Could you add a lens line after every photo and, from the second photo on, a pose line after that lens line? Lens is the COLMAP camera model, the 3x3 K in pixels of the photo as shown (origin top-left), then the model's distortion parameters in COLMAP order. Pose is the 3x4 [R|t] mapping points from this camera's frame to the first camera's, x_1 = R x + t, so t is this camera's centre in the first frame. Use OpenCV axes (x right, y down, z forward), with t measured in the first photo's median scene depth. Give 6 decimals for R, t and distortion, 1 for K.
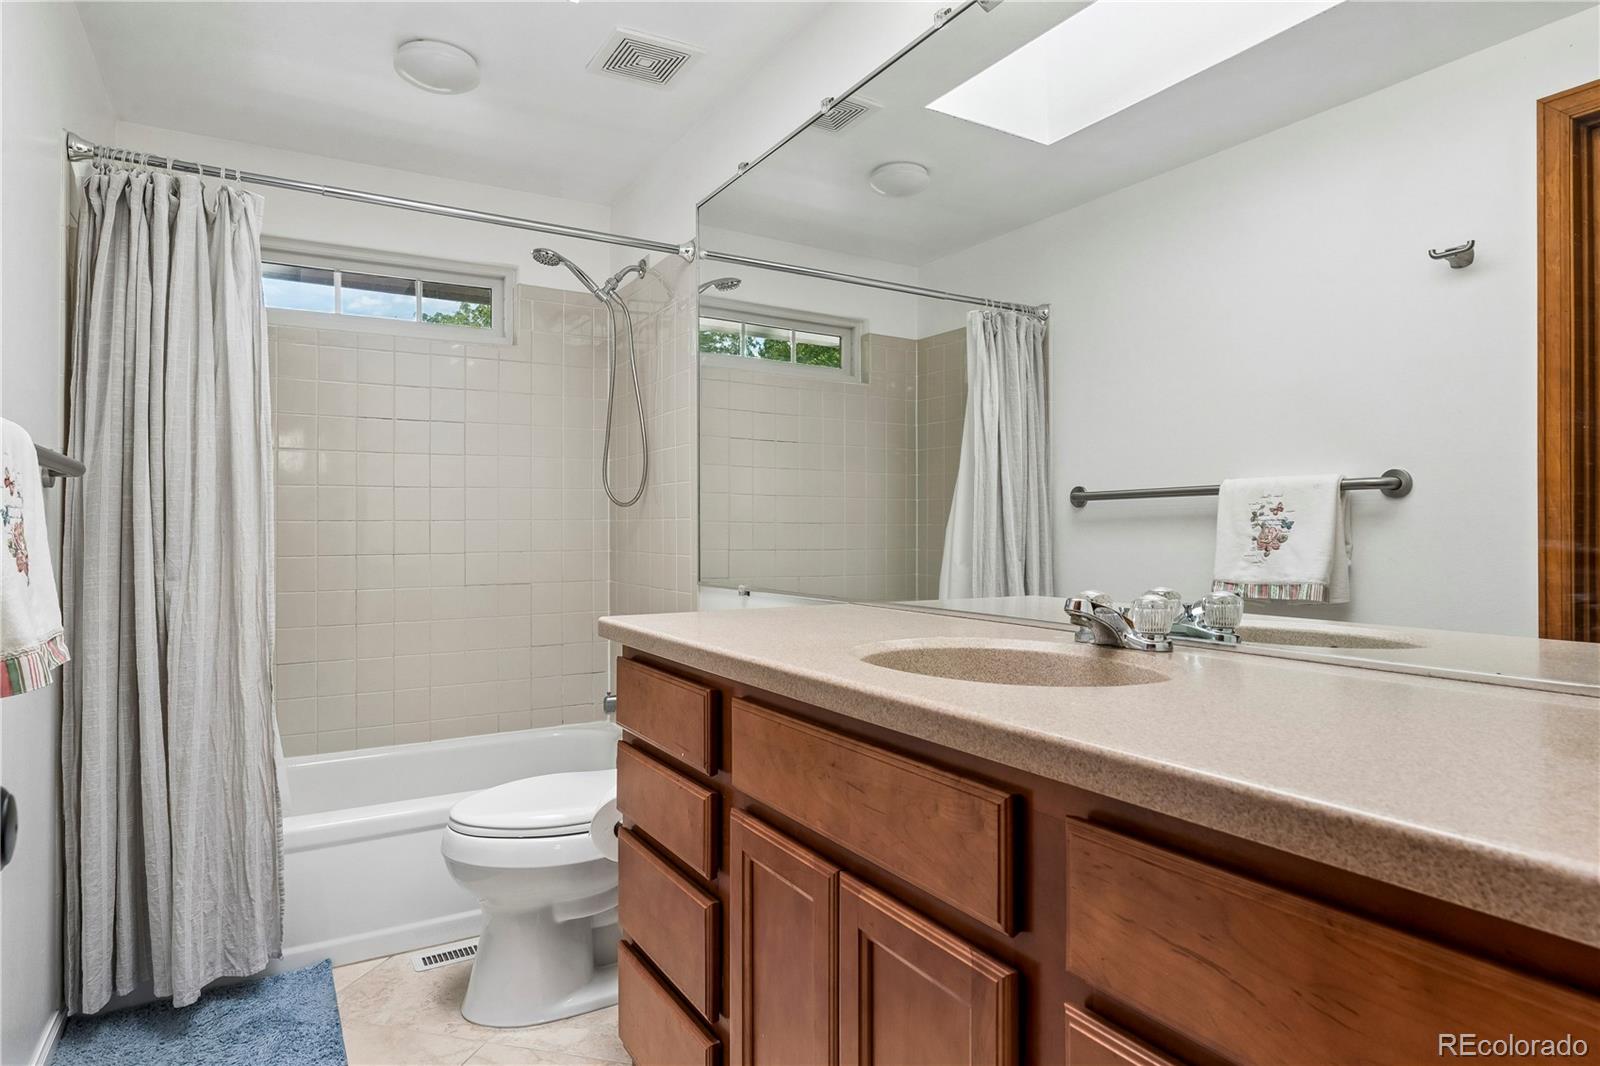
lens RADIAL K [[926.0, 0, 800.5], [0, 926.0, 529.5], [0, 0, 1]] dist [-0.008100, 0.003314]
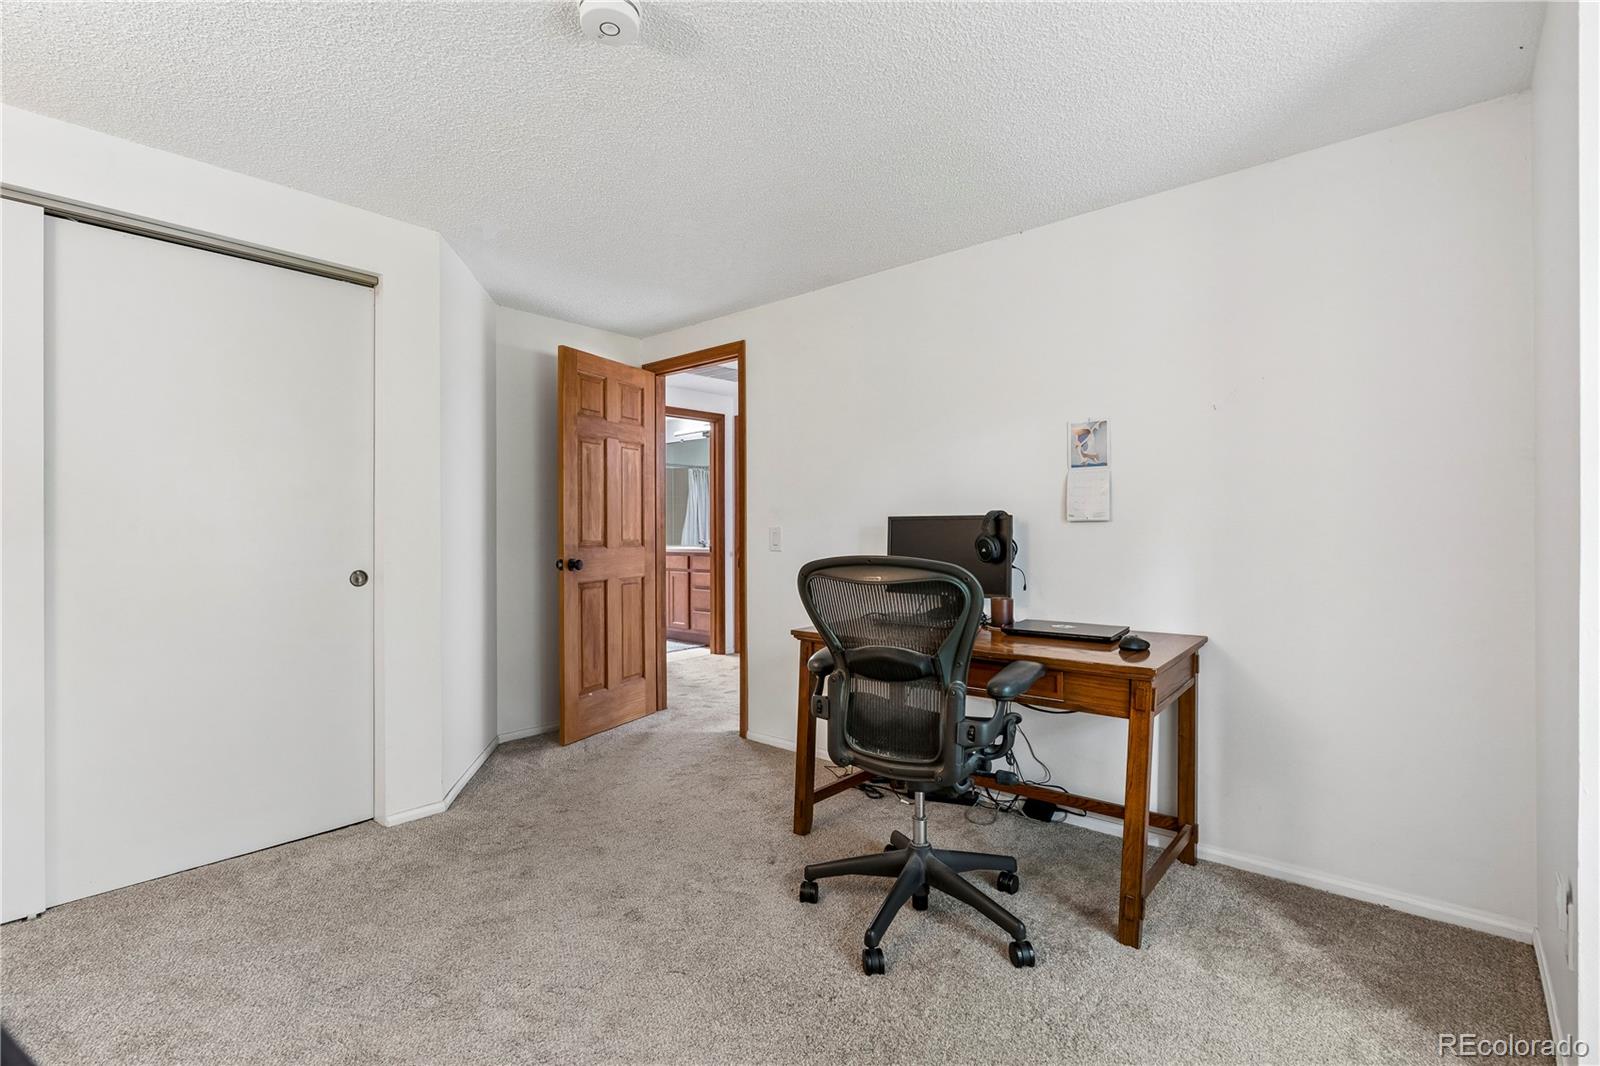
lens RADIAL K [[736.2, 0, 802.2], [0, 736.2, 533.4], [0, 0, 1]] dist [0.007117, -0.000443]
pose [[0.953281, 0.000143, 0.302084, -0.845667], [-0.001098, 0.999995, 0.002990, 0.049610], [-0.302082, -0.003182, 0.953277, -5.913849]]
